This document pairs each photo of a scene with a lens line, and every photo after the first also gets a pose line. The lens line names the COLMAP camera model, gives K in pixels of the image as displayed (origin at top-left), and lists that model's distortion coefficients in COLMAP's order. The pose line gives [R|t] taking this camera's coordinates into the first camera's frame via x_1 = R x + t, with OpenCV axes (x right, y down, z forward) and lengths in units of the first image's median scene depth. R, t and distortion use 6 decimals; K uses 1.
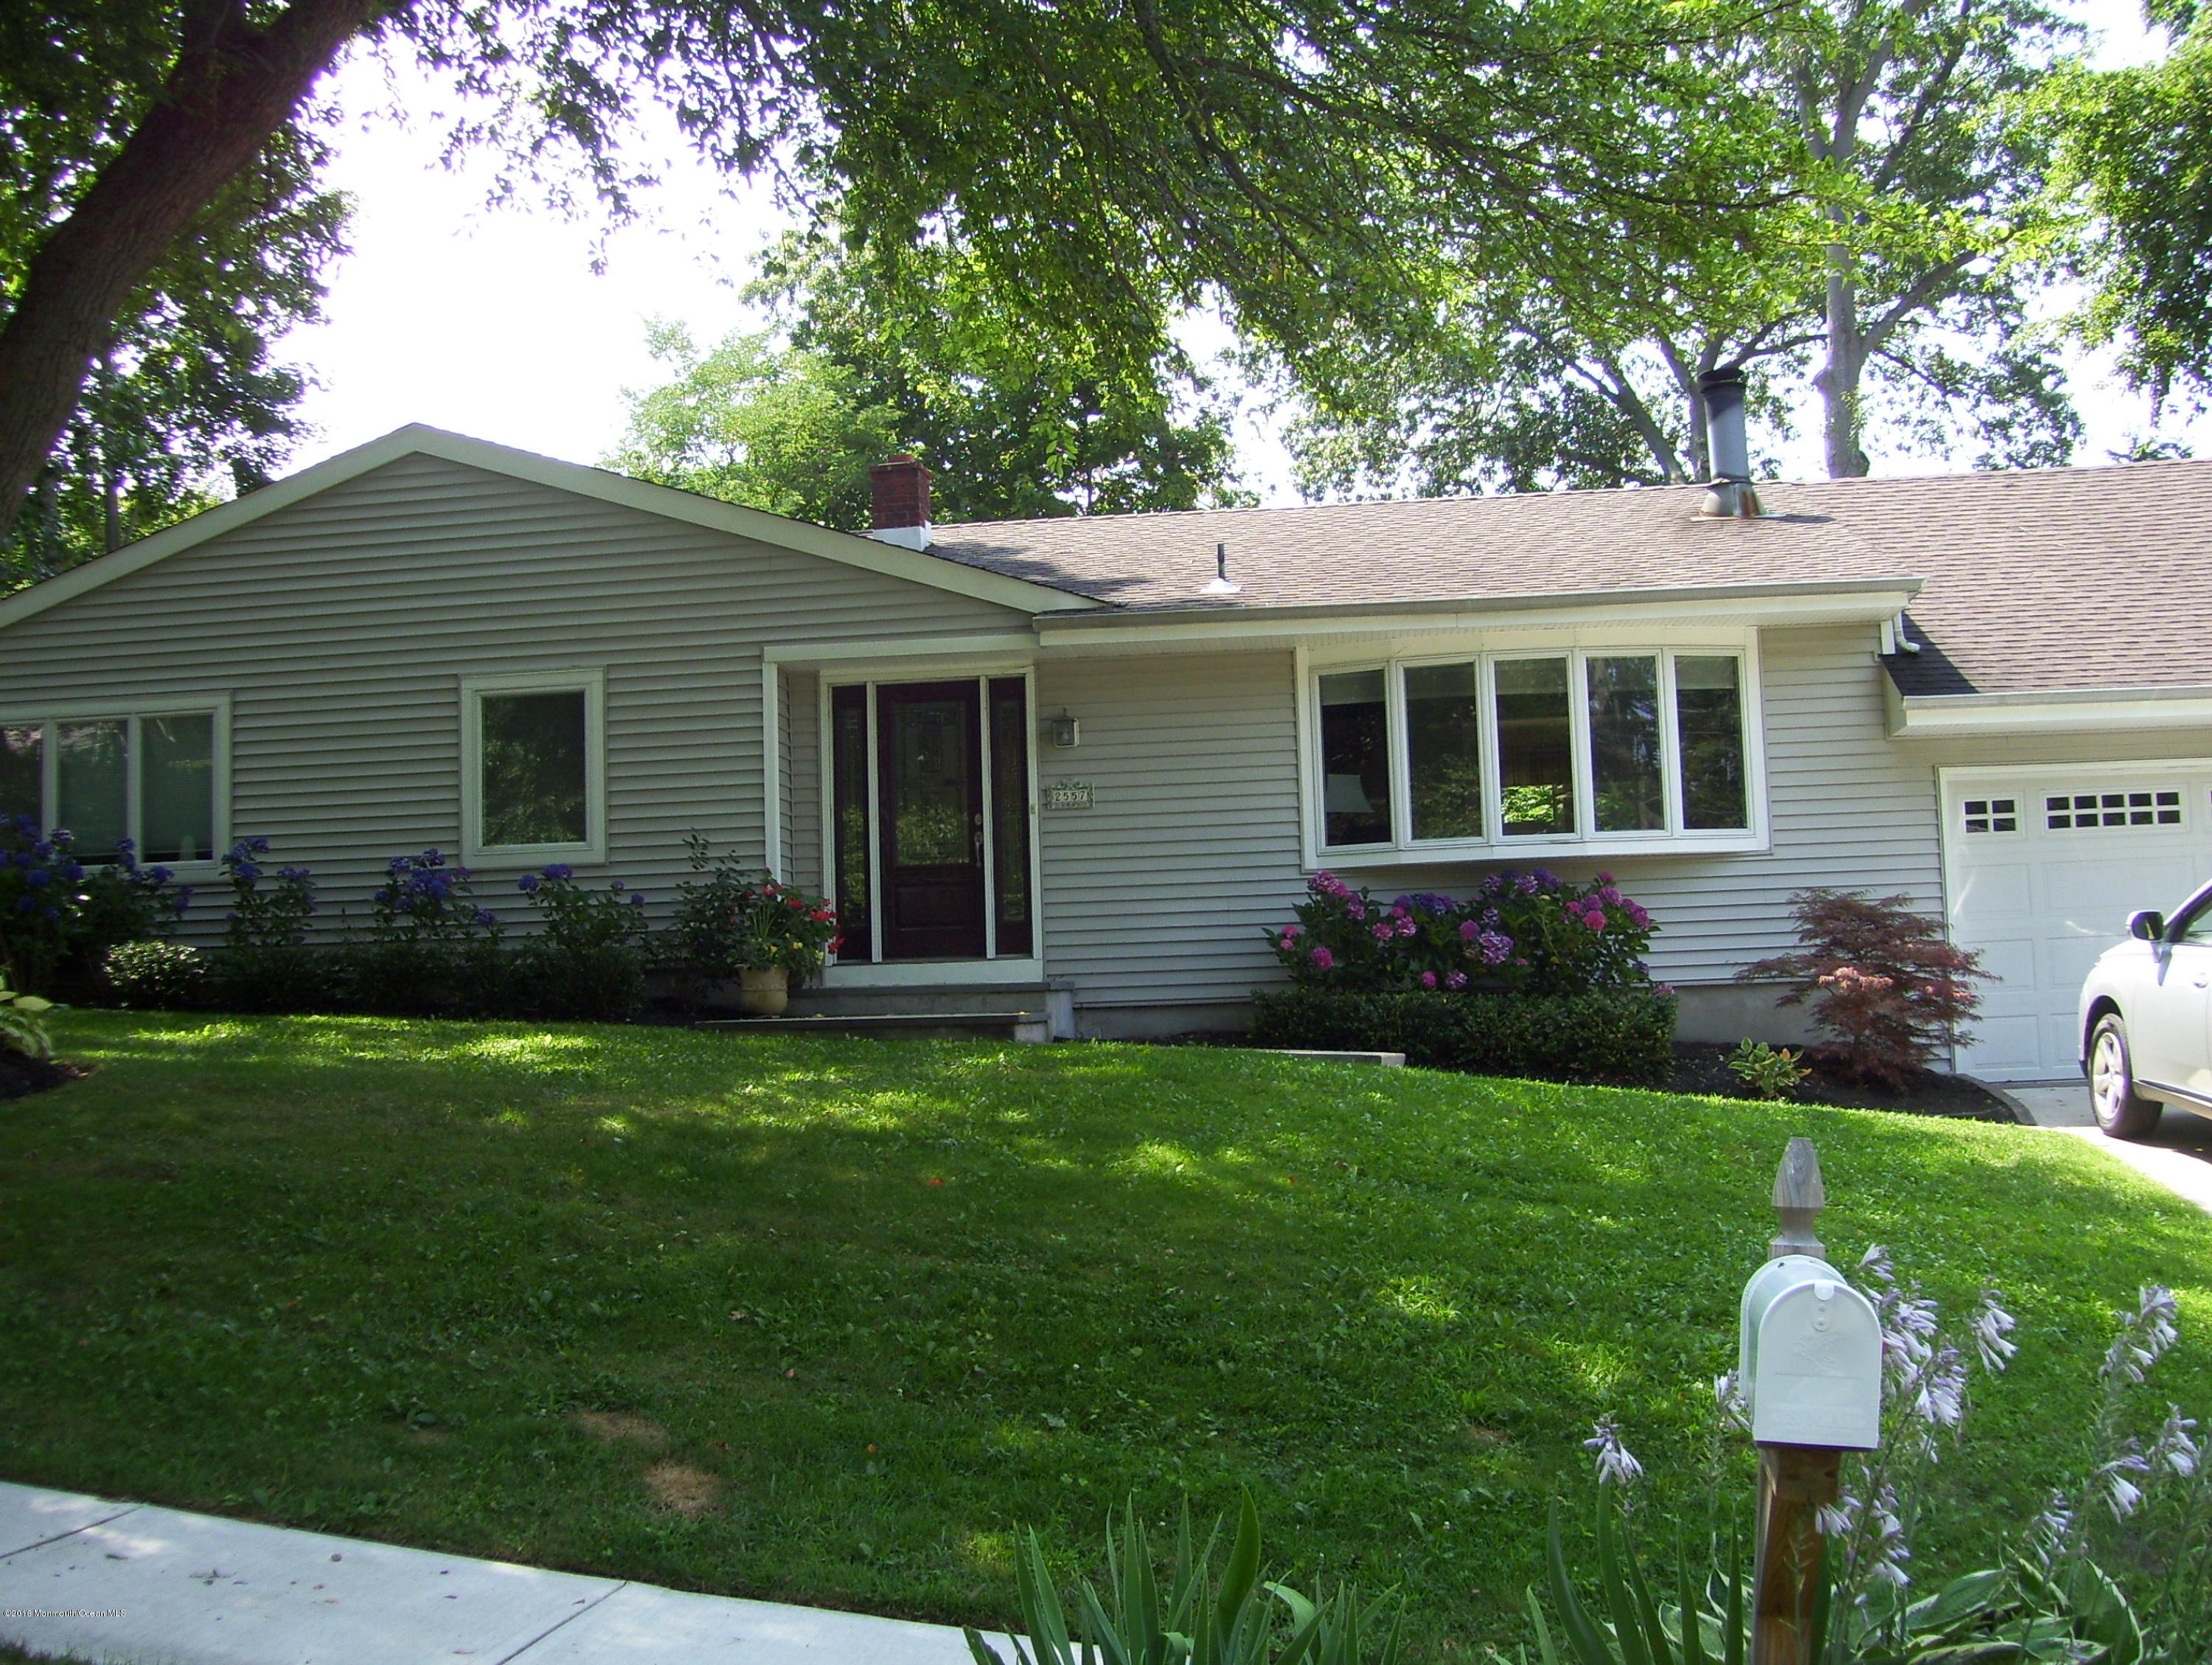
lens RADIAL K [[2337.6, 0, 1107.6], [0, 2337.6, 820.4], [0, 0, 1]] dist [-0.140534, 0.000000]
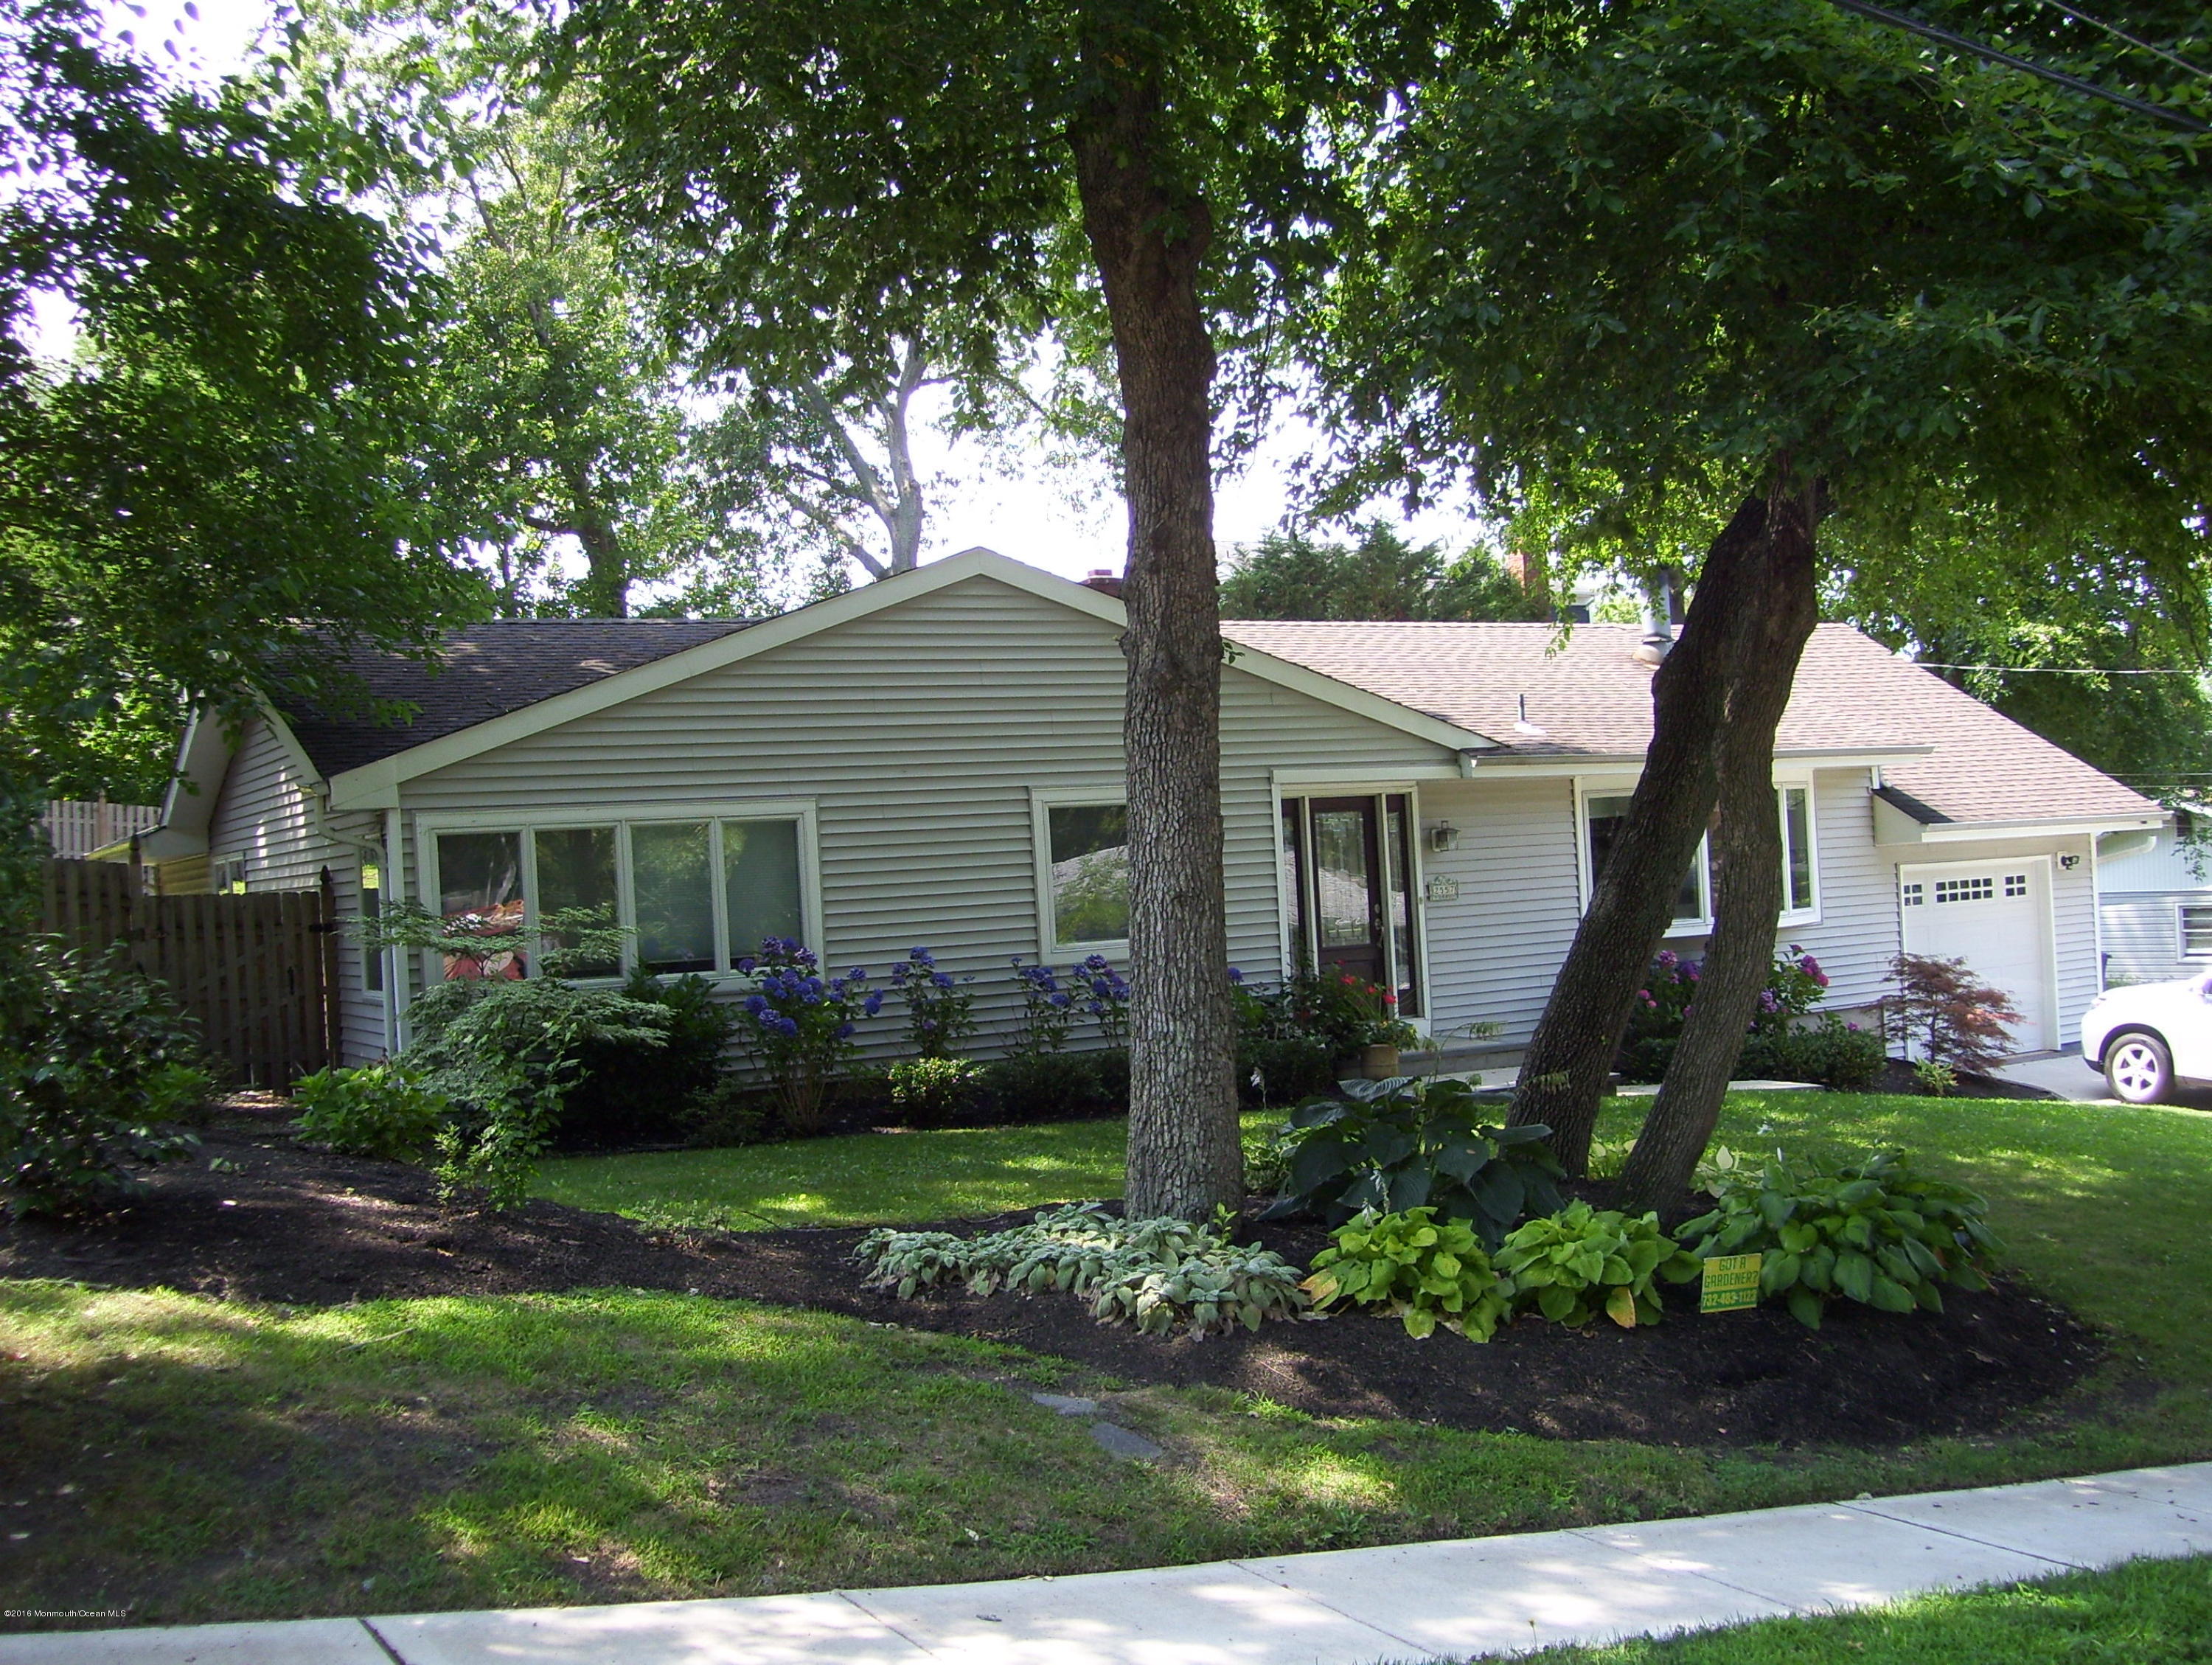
lens RADIAL K [[2337.6, 0, 1107.8], [0, 2337.6, 844.1], [0, 0, 1]] dist [-0.140534, 0.000000]
pose [[0.793117, -0.008313, 0.609013, -0.936723], [-0.027612, 0.998388, 0.049587, -0.093078], [-0.608443, -0.056144, 0.791609, 0.104071]]
